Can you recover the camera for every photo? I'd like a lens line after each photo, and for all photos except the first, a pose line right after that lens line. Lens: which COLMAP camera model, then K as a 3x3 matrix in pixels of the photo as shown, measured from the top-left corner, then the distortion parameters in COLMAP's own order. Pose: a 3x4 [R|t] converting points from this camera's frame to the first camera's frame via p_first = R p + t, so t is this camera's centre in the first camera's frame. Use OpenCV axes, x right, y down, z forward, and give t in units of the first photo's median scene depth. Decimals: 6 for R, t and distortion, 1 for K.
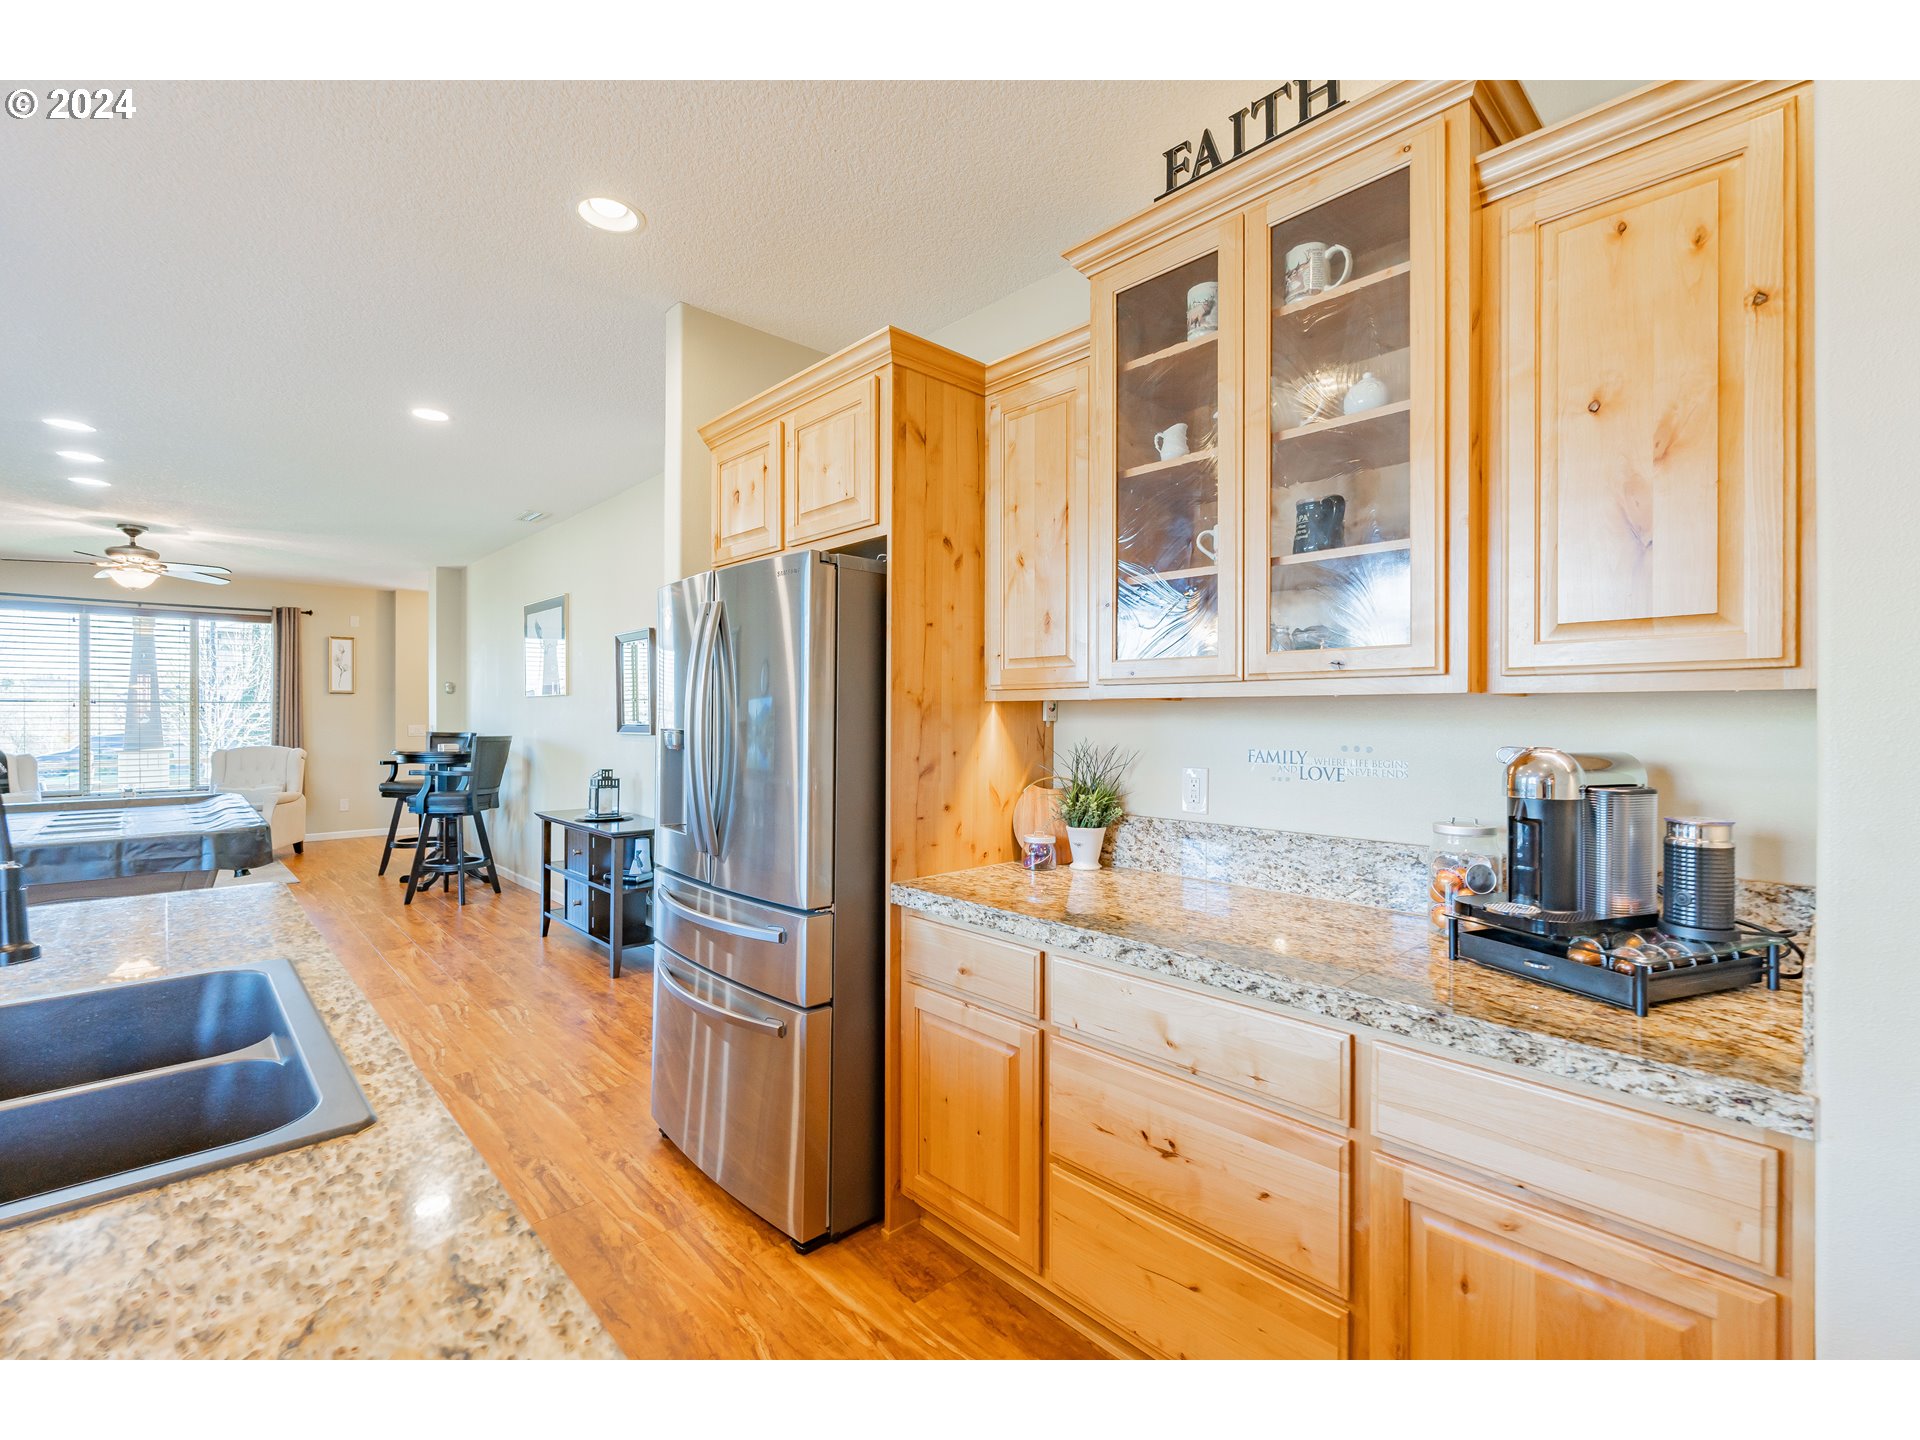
lens RADIAL K [[848.7, 0, 964.3], [0, 848.7, 714.1], [0, 0, 1]] dist [-0.002339, -0.000781]
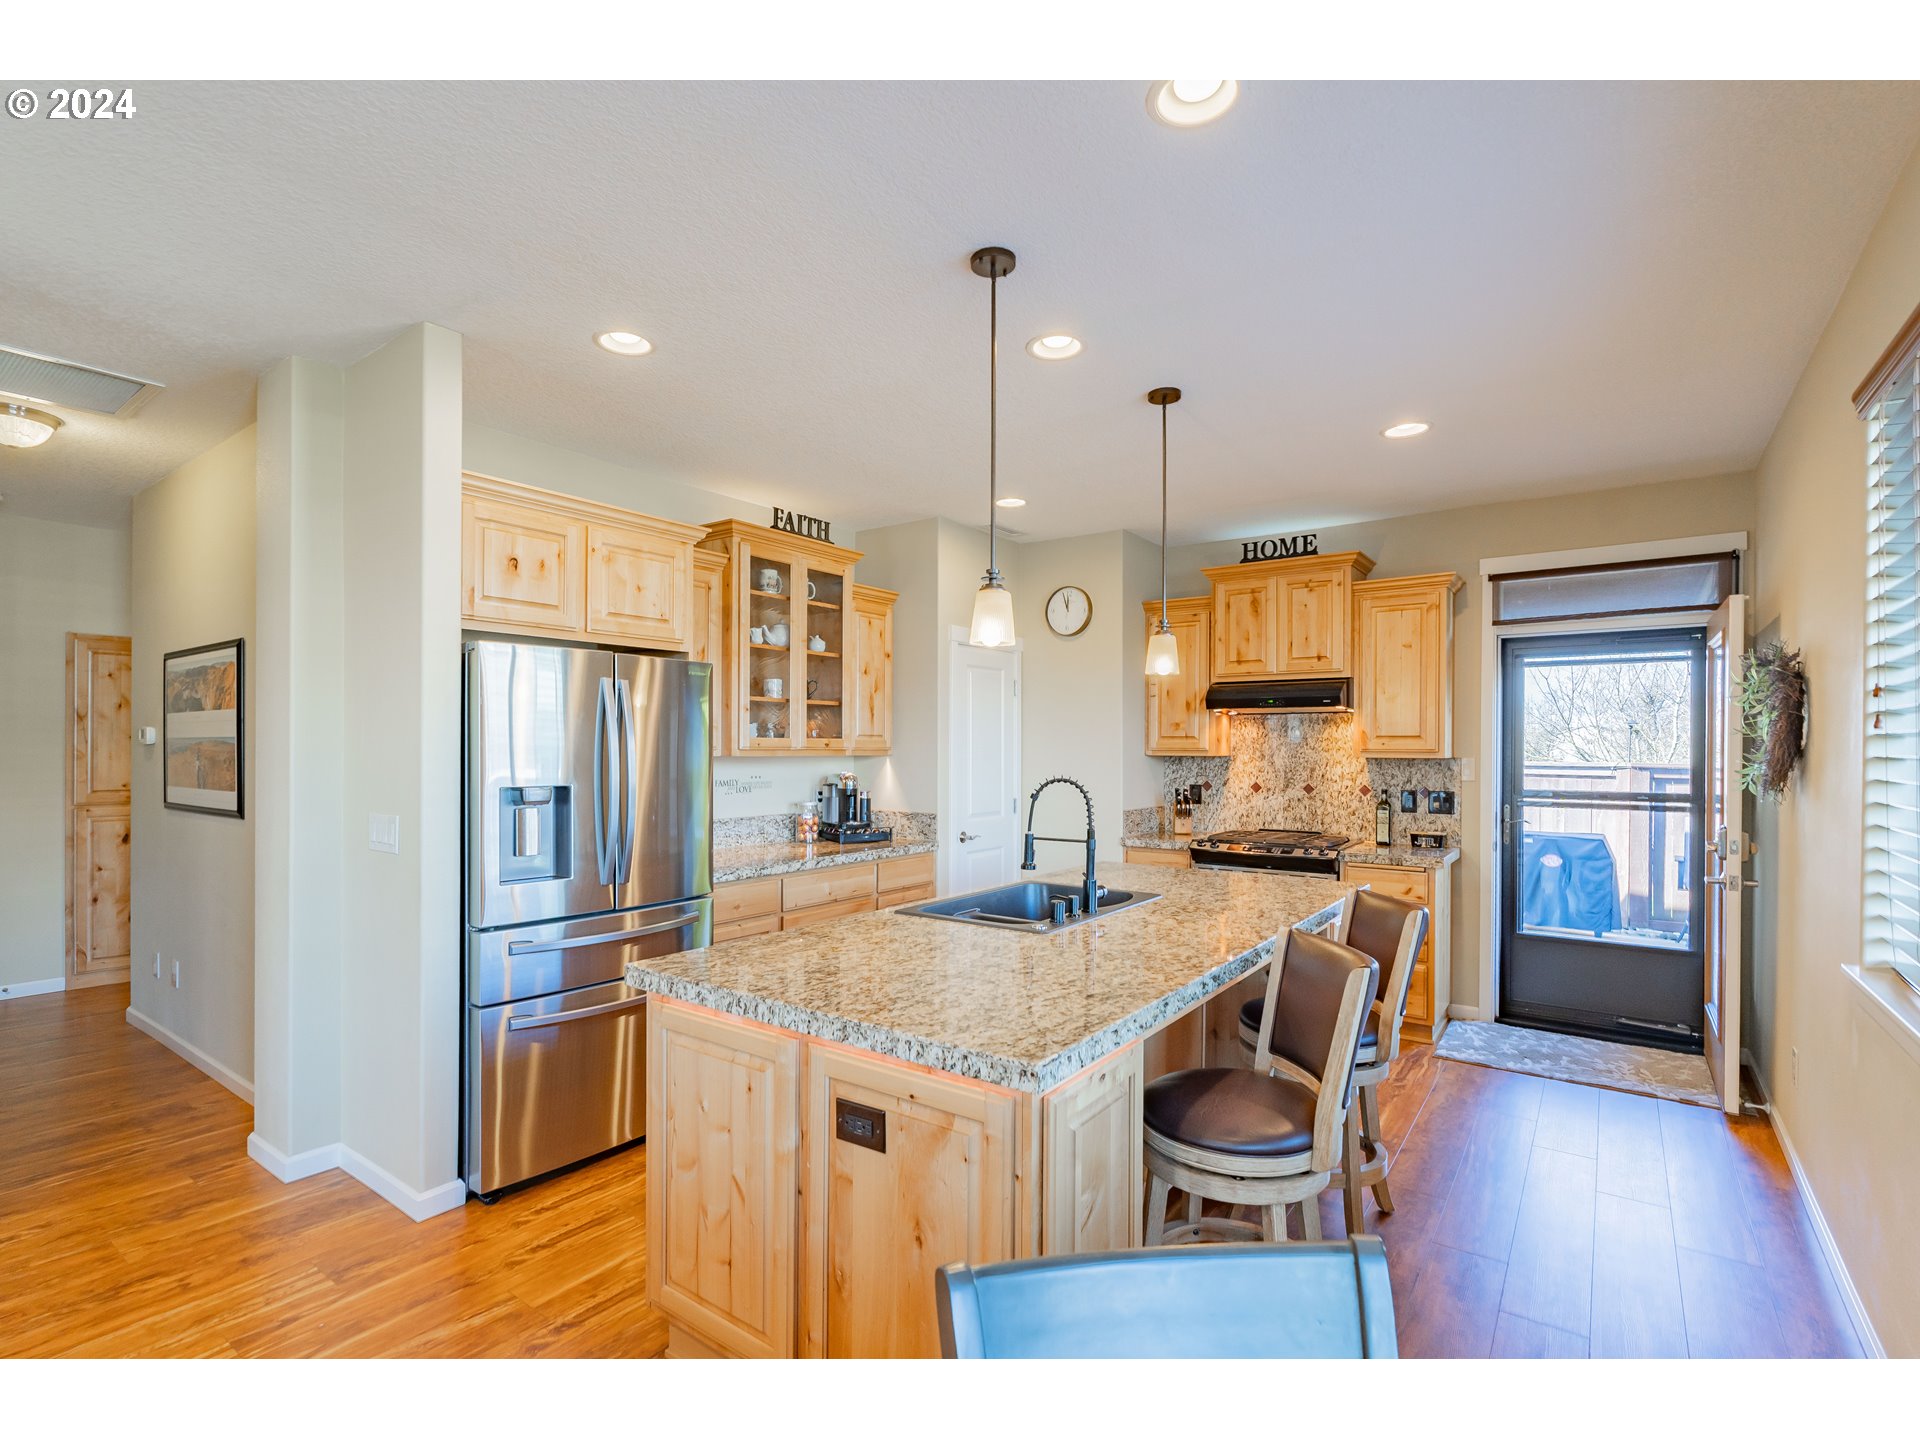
lens RADIAL K [[904.8, 0, 936.6], [0, 904.8, 749.0], [0, 0, 1]] dist [-0.004793, -0.000315]
pose [[-0.170562, -0.003397, 0.985341, -2.794273], [-0.003718, 0.999989, 0.002803, -0.060078], [-0.985340, -0.003186, -0.170573, 1.288753]]
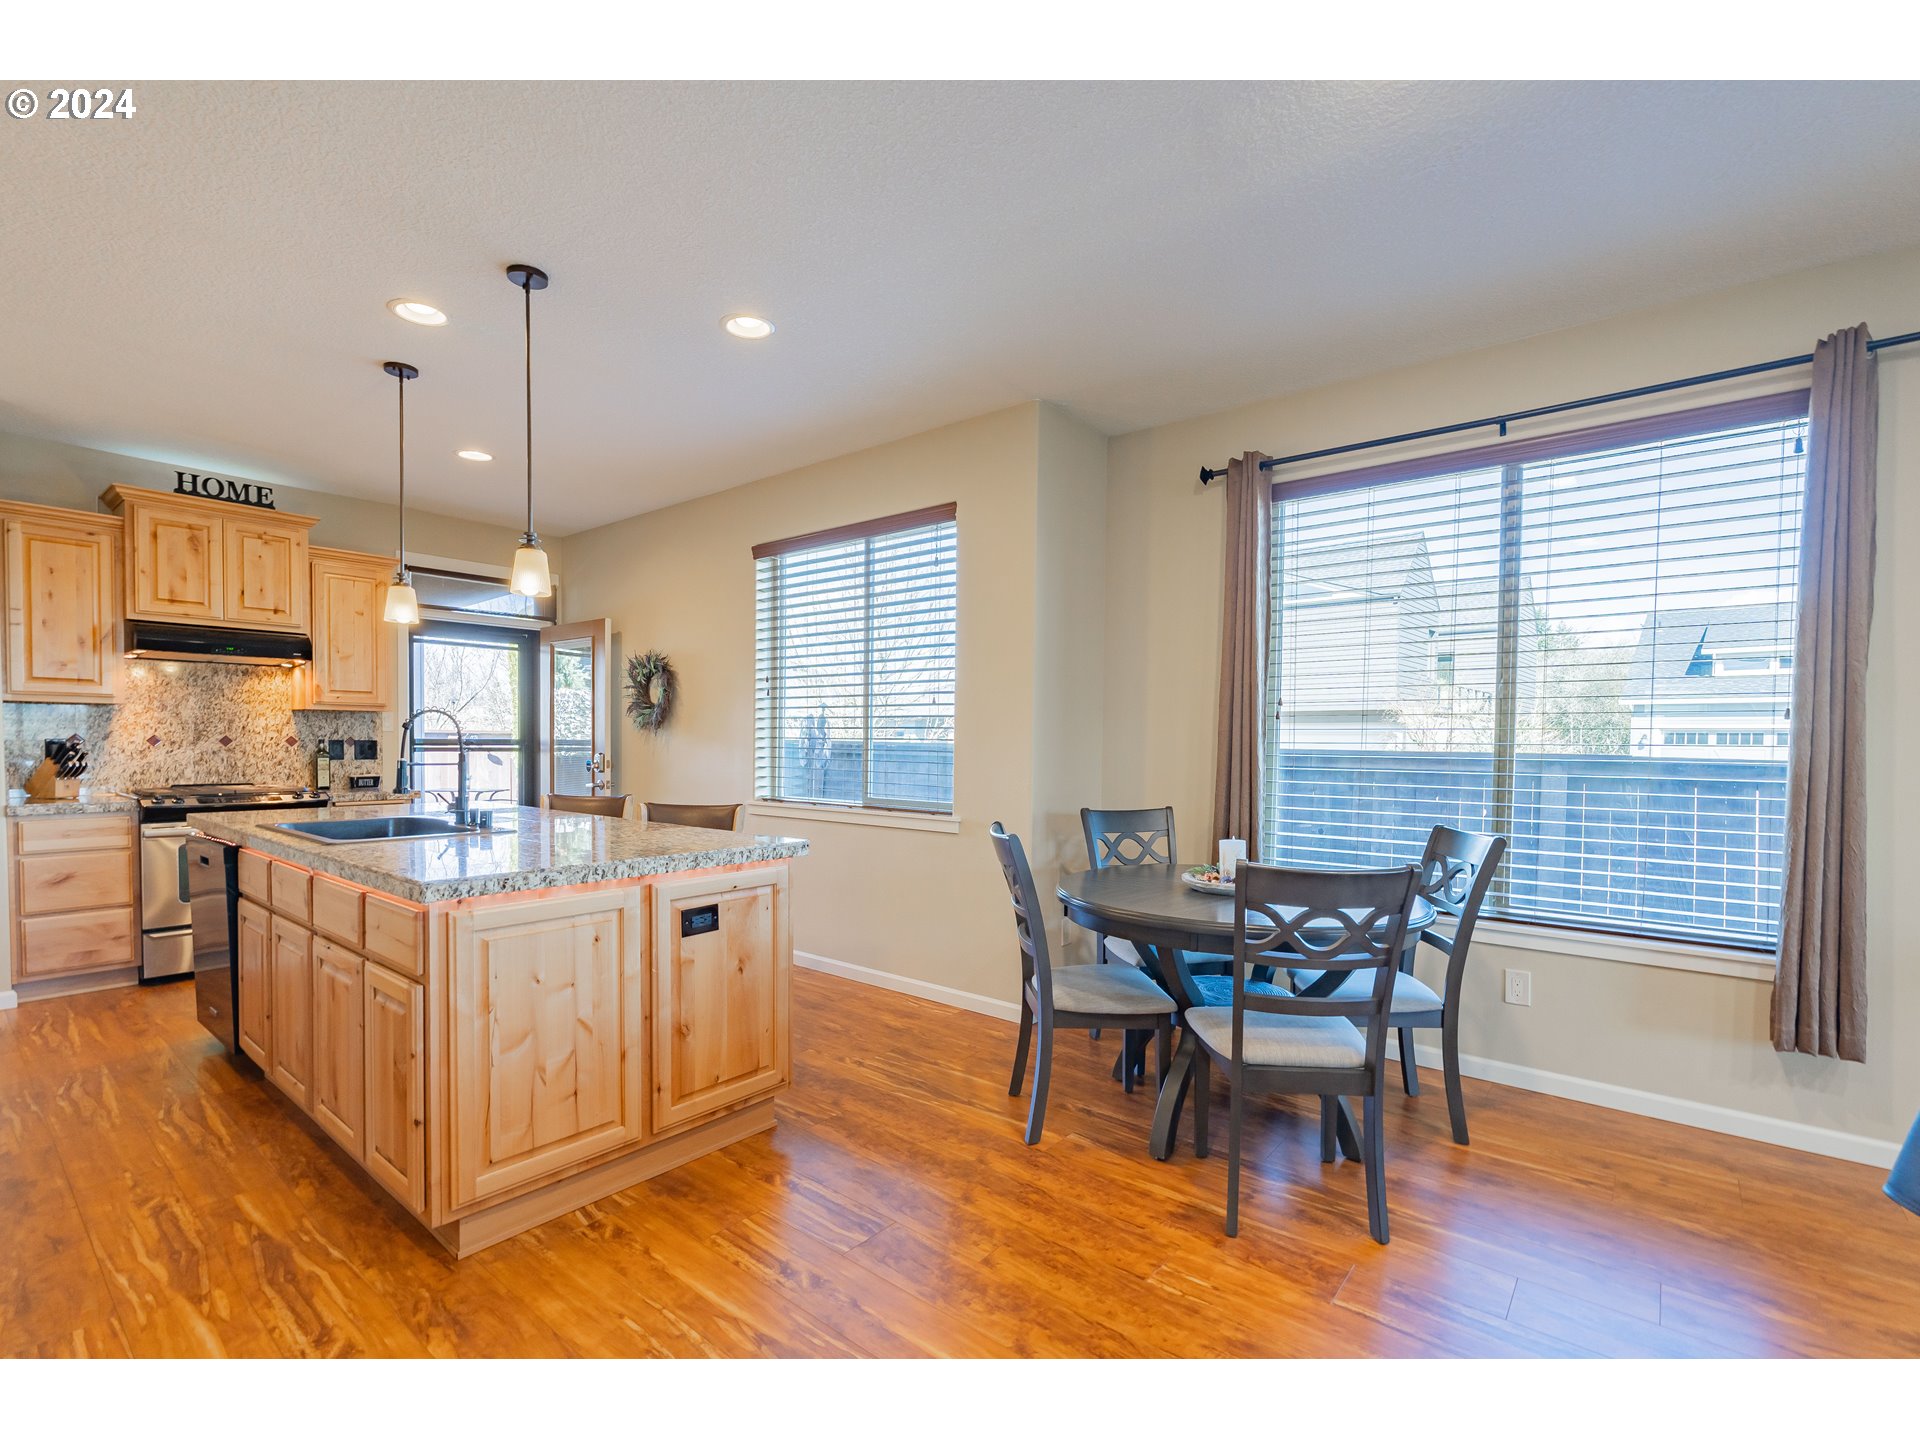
lens RADIAL K [[872.3, 0, 967.0], [0, 872.3, 761.2], [0, 0, 1]] dist [-0.001011, -0.000212]
pose [[-0.992093, -0.008666, -0.125205, -1.920768], [-0.011841, 0.999626, 0.024632, 0.066937], [0.124944, 0.025920, -0.991825, 2.986079]]
